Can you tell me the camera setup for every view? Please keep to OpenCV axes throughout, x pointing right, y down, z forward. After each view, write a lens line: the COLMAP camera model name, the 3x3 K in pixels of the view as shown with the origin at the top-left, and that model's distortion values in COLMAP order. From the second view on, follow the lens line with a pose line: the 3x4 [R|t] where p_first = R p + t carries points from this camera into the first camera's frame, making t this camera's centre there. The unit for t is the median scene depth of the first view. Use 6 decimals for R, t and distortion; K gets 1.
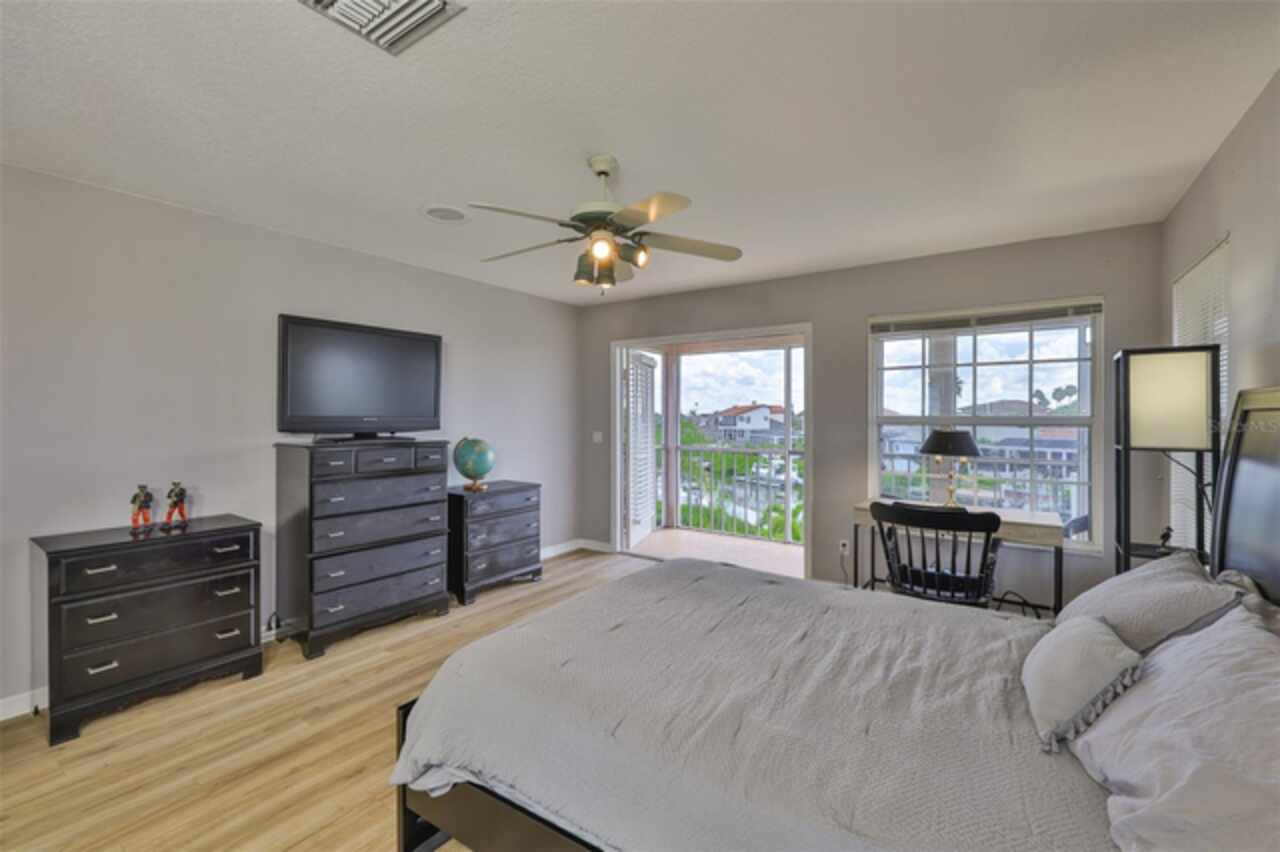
lens RADIAL K [[540.6, 0, 639.9], [0, 540.6, 418.6], [0, 0, 1]] dist [-0.002093, -0.000236]
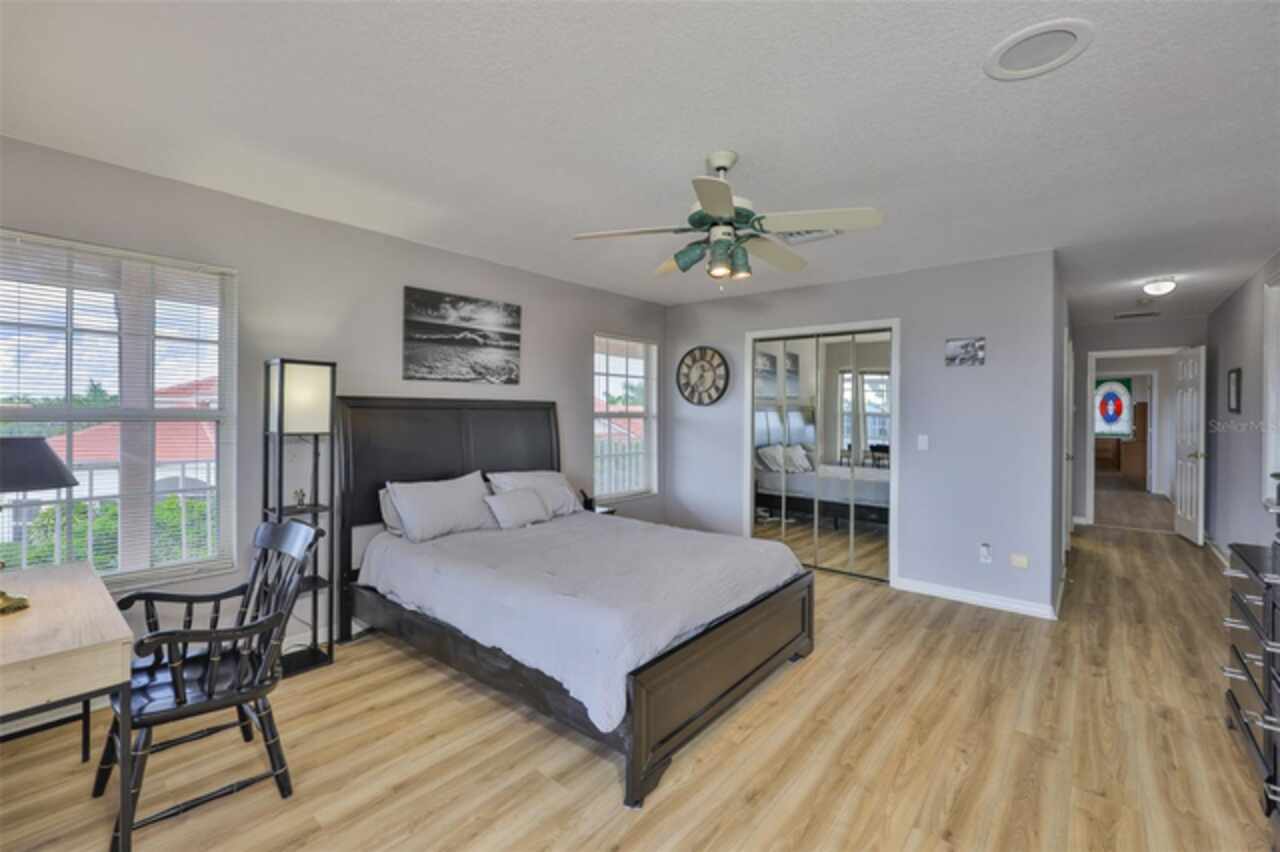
lens RADIAL K [[540.6, 0, 640.7], [0, 540.6, 416.4], [0, 0, 1]] dist [-0.002093, -0.000236]
pose [[-0.995818, -0.008831, 0.090935, -0.010913], [-0.008232, 0.999942, 0.006958, -0.002626], [-0.090991, 0.006180, -0.995833, 1.574490]]
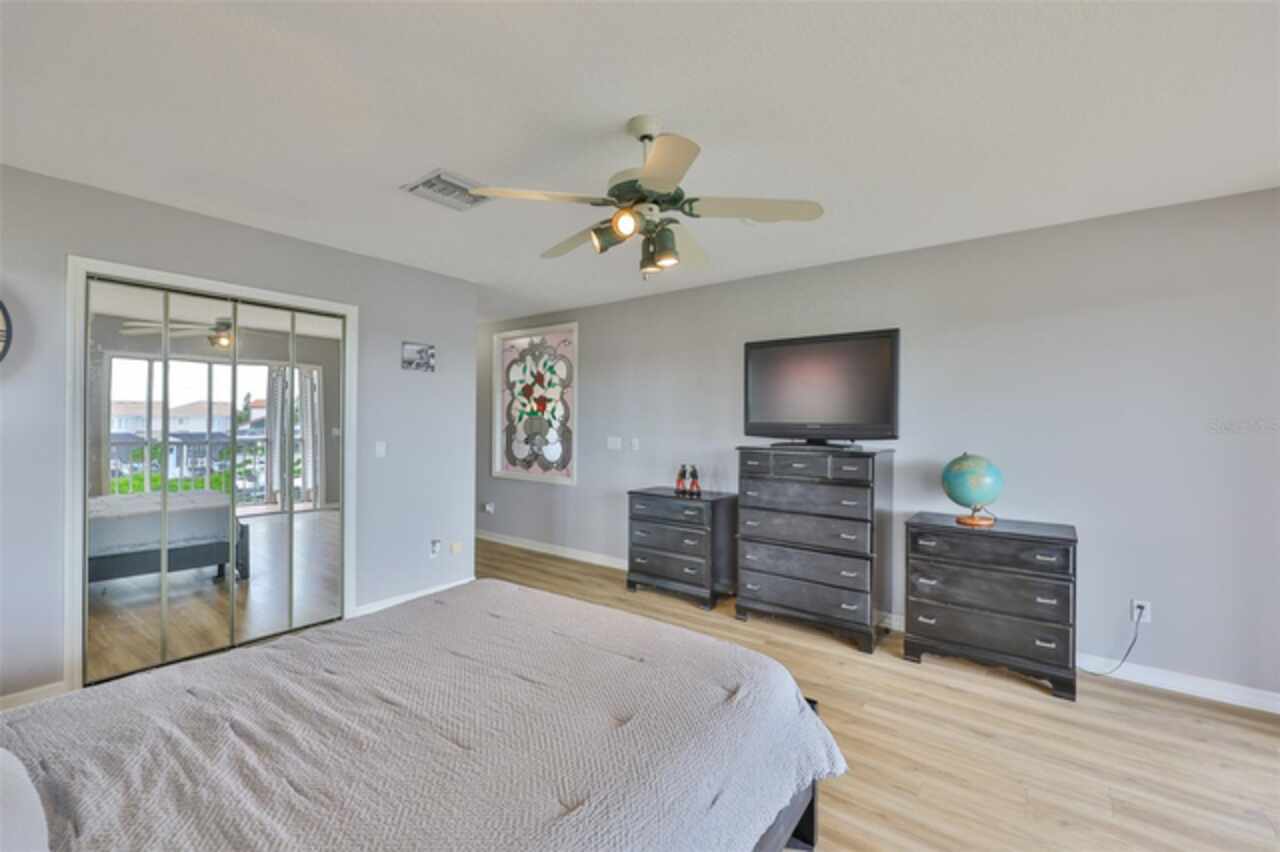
lens RADIAL K [[540.6, 0, 647.0], [0, 540.6, 426.3], [0, 0, 1]] dist [-0.002093, -0.000236]
pose [[-0.036453, 0.004941, -0.999323, 0.621957], [-0.011664, 0.999918, 0.005369, -0.000674], [0.999267, 0.011851, -0.036393, 0.816309]]
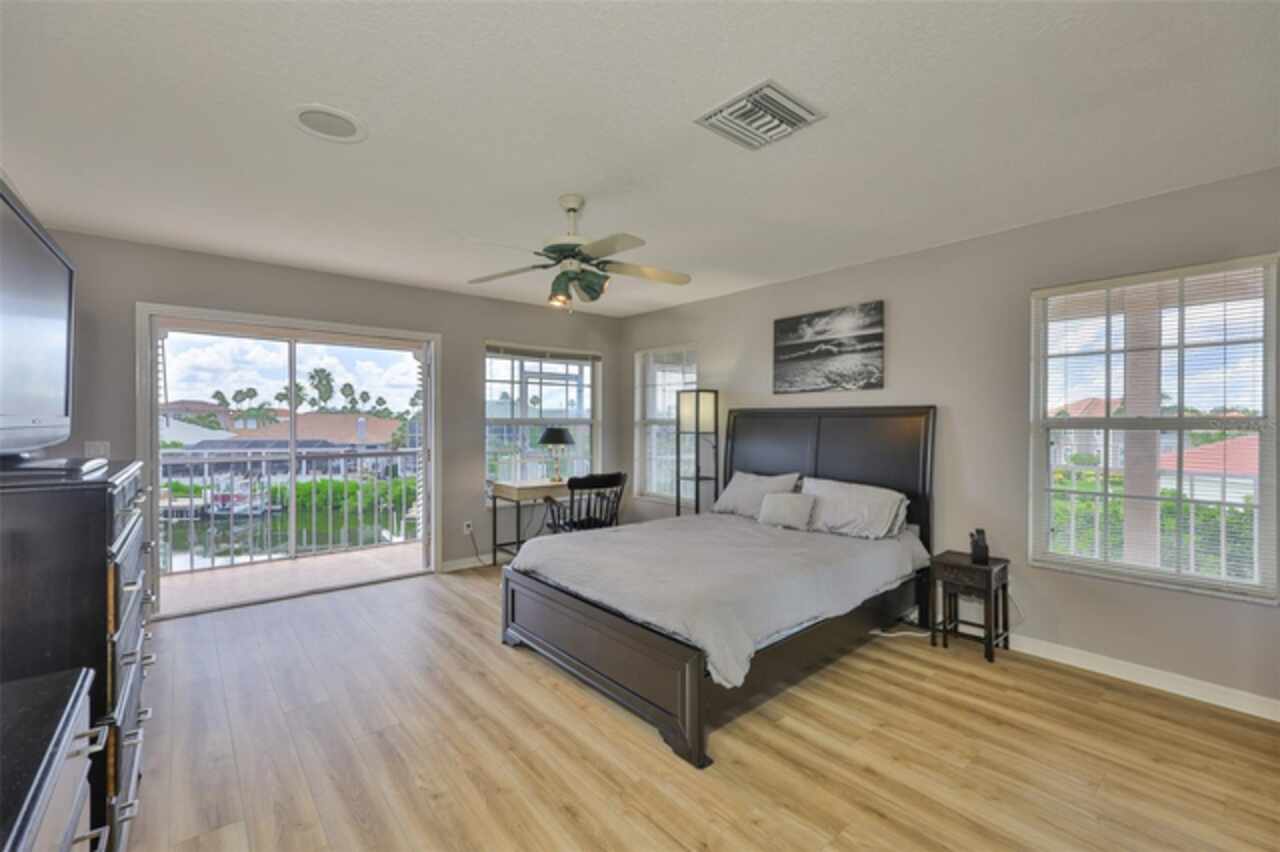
lens RADIAL K [[540.6, 0, 636.2], [0, 540.6, 423.7], [0, 0, 1]] dist [-0.002093, -0.000236]
pose [[0.258045, -0.007351, 0.966105, -0.918809], [0.000818, 0.999972, 0.007390, -0.000584], [-0.966133, -0.001117, 0.258044, 0.443018]]
